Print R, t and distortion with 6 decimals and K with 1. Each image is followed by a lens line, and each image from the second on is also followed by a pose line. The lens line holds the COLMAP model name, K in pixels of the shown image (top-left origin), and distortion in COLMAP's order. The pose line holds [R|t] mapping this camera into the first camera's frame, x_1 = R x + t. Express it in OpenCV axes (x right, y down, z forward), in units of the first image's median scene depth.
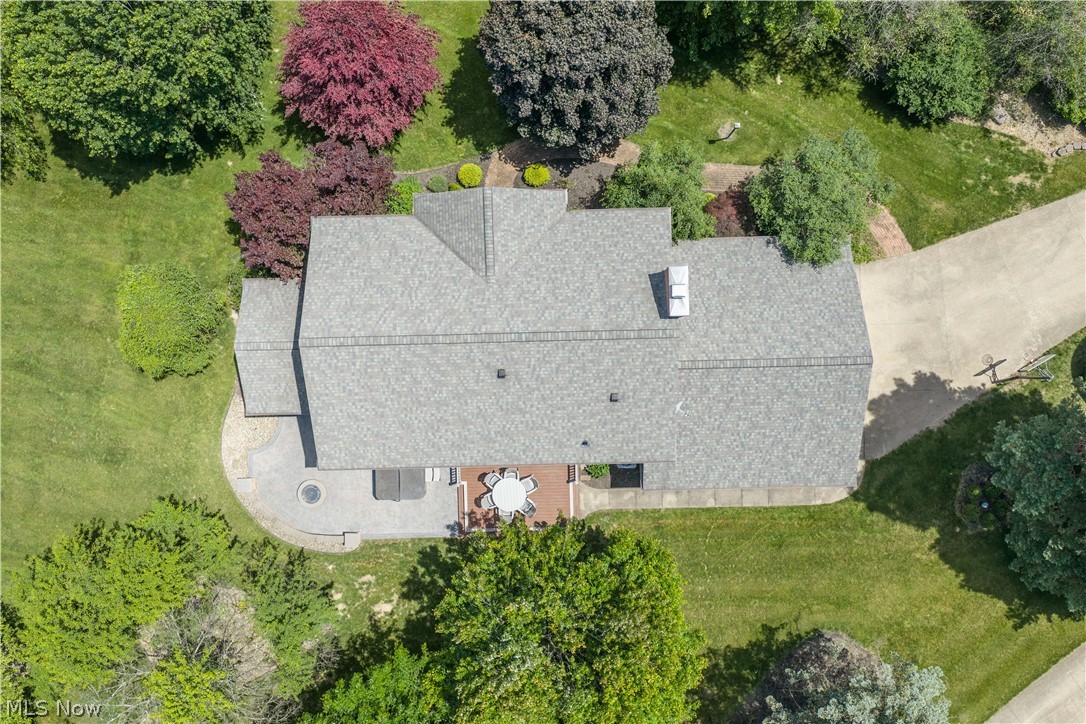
lens RADIAL K [[902.2, 0, 539.9], [0, 902.2, 365.7], [0, 0, 1]] dist [0.013234, -0.025790]
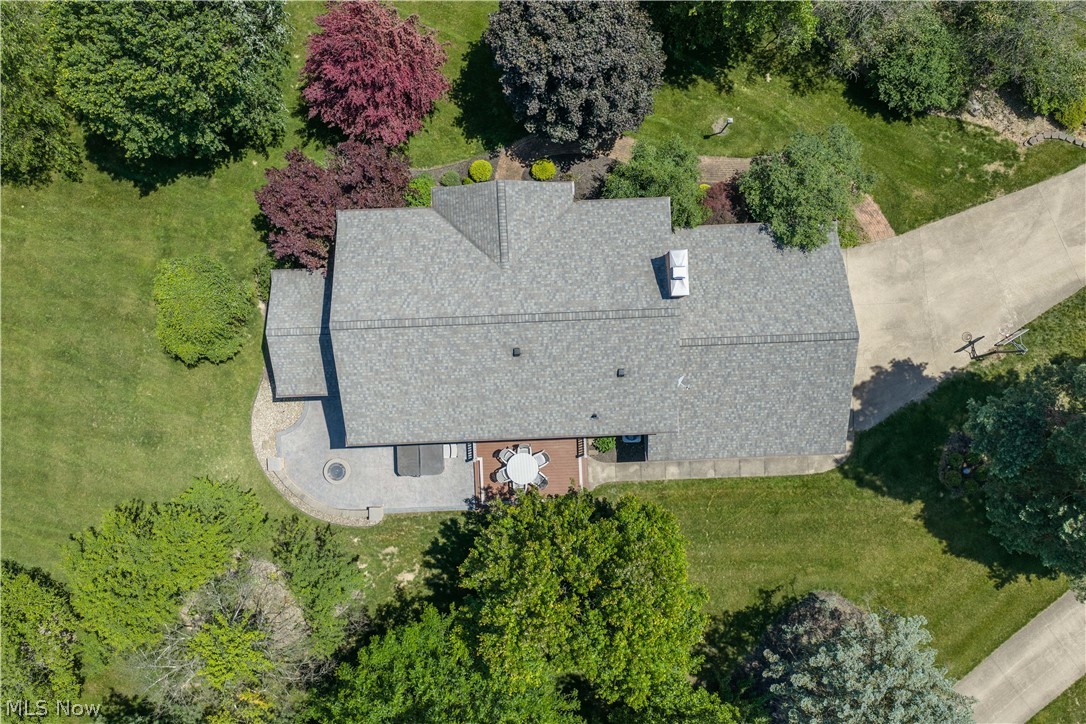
lens RADIAL K [[902.2, 0, 539.9], [0, 902.2, 365.7], [0, 0, 1]] dist [0.013234, -0.025790]
pose [[0.999859, -0.015652, 0.006102, -0.018122], [0.015661, 0.999876, -0.001505, 0.022793], [-0.006078, 0.001600, 0.999980, -0.069831]]
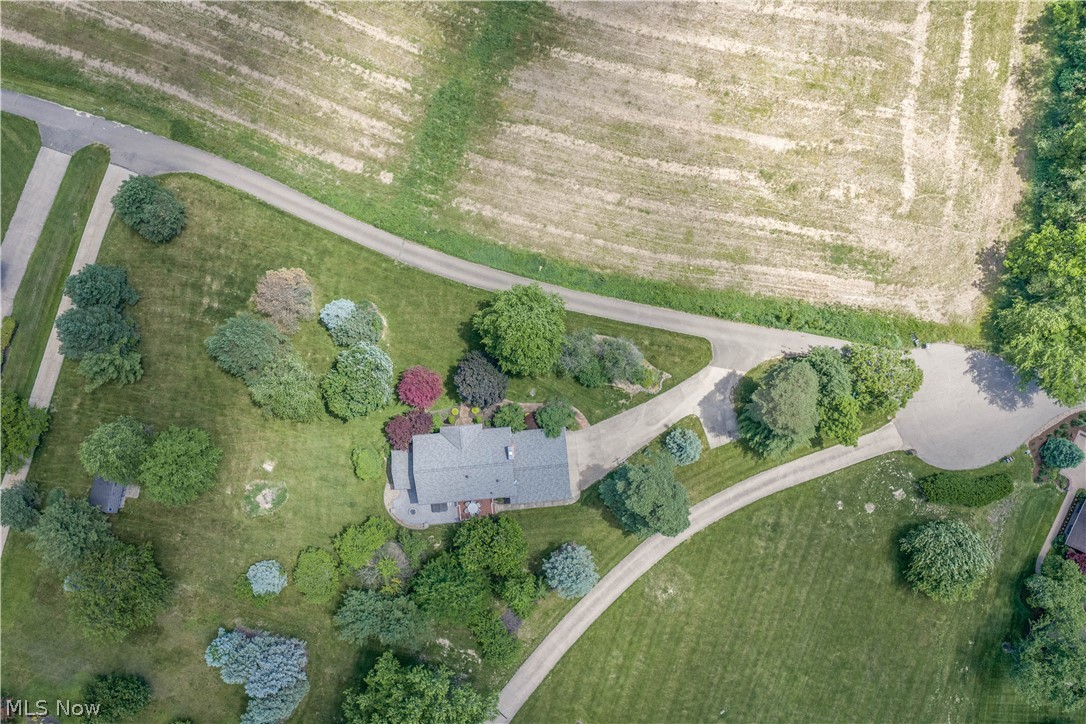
lens RADIAL K [[899.9, 0, 544.4], [0, 899.9, 364.4], [0, 0, 1]] dist [0.005399, -0.015061]
pose [[0.997801, -0.065579, 0.009665, 0.233073], [0.065656, 0.997811, -0.007859, -0.344237], [-0.009128, 0.008477, 0.999922, -2.332718]]
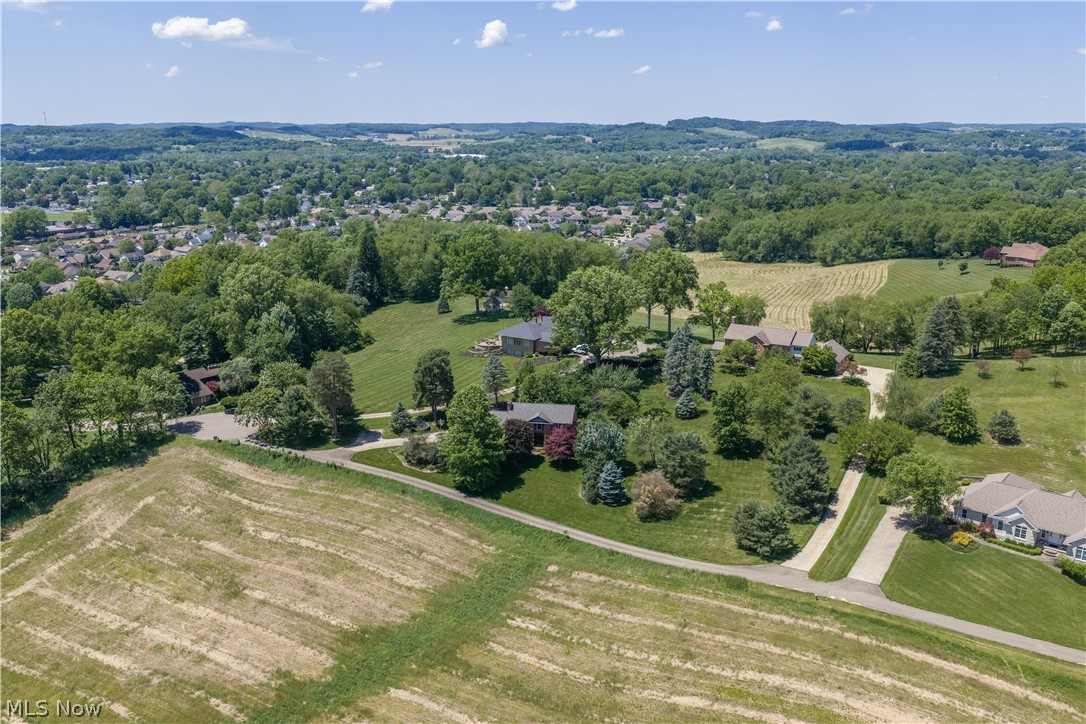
lens RADIAL K [[902.2, 0, 539.9], [0, 902.2, 365.7], [0, 0, 1]] dist [0.013234, -0.025790]
pose [[-0.980706, -0.036631, 0.192026, -0.942120], [0.194879, -0.260715, 0.945542, -4.502589], [0.015428, 0.964721, 0.262824, -0.628826]]
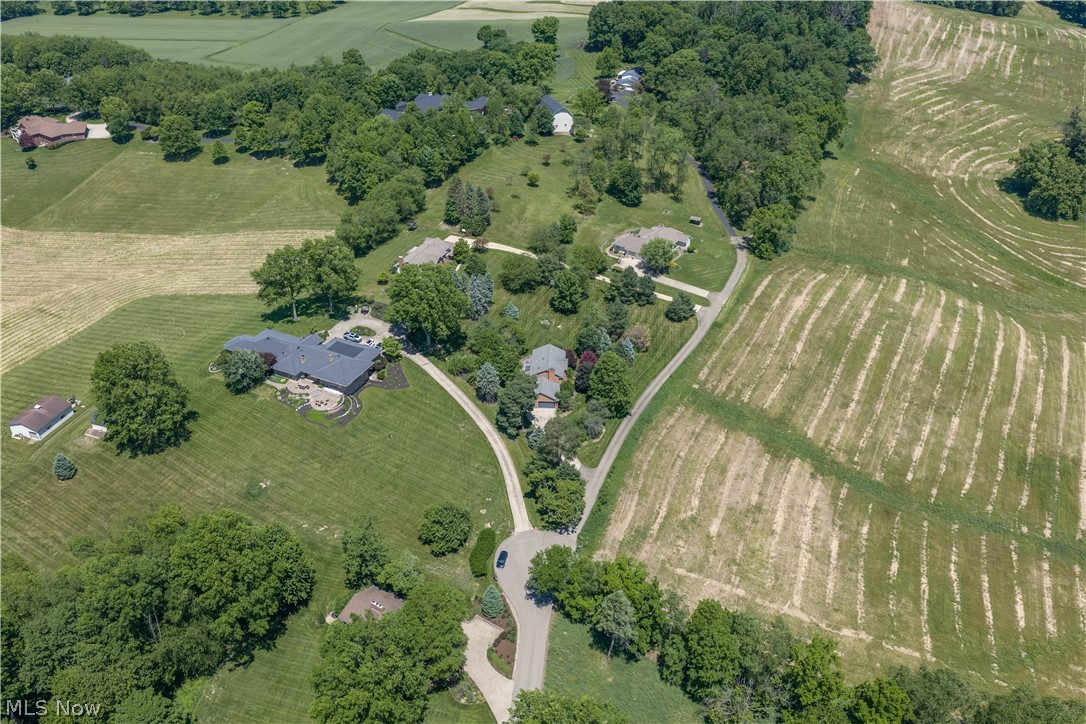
lens RADIAL K [[907.0, 0, 536.9], [0, 907.0, 367.8], [0, 0, 1]] dist [0.010774, -0.019066]
pose [[-0.094225, 0.557257, -0.824977, 5.439637], [-0.995513, -0.059940, 0.073215, -0.432878], [-0.008649, 0.828174, 0.560404, -2.799337]]
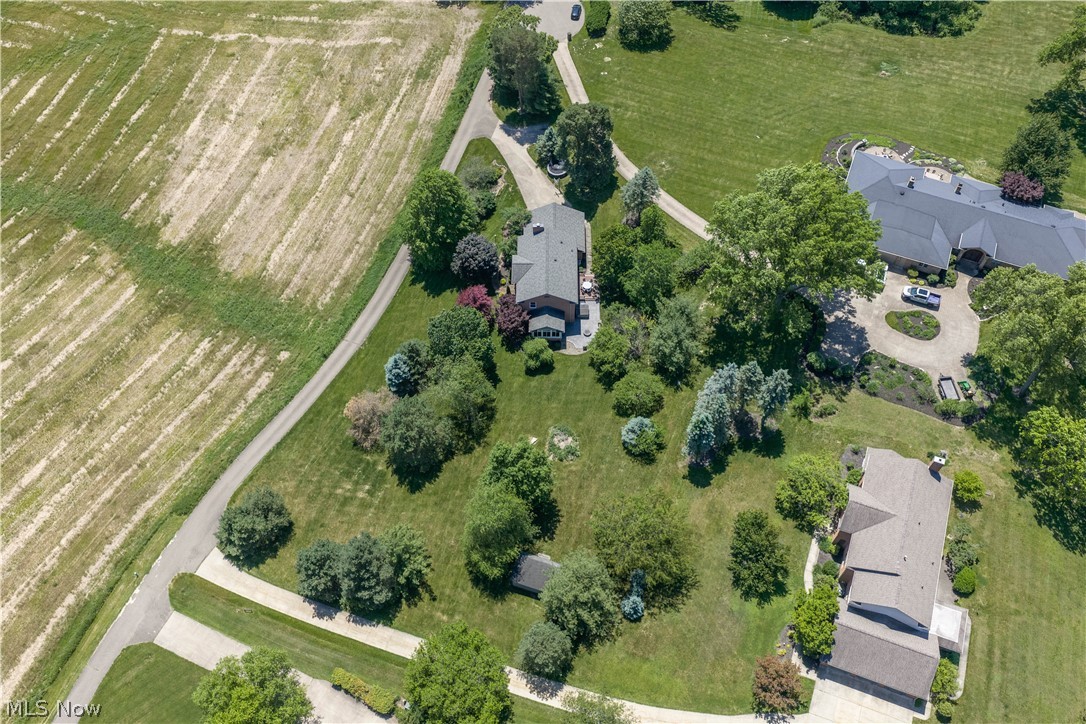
lens RADIAL K [[899.9, 0, 544.4], [0, 899.9, 364.4], [0, 0, 1]] dist [0.005399, -0.015061]
pose [[0.030094, -0.833508, 0.551688, -2.412978], [0.999524, 0.021342, -0.022280, 0.053789], [0.006797, 0.552096, 0.833753, -1.983284]]
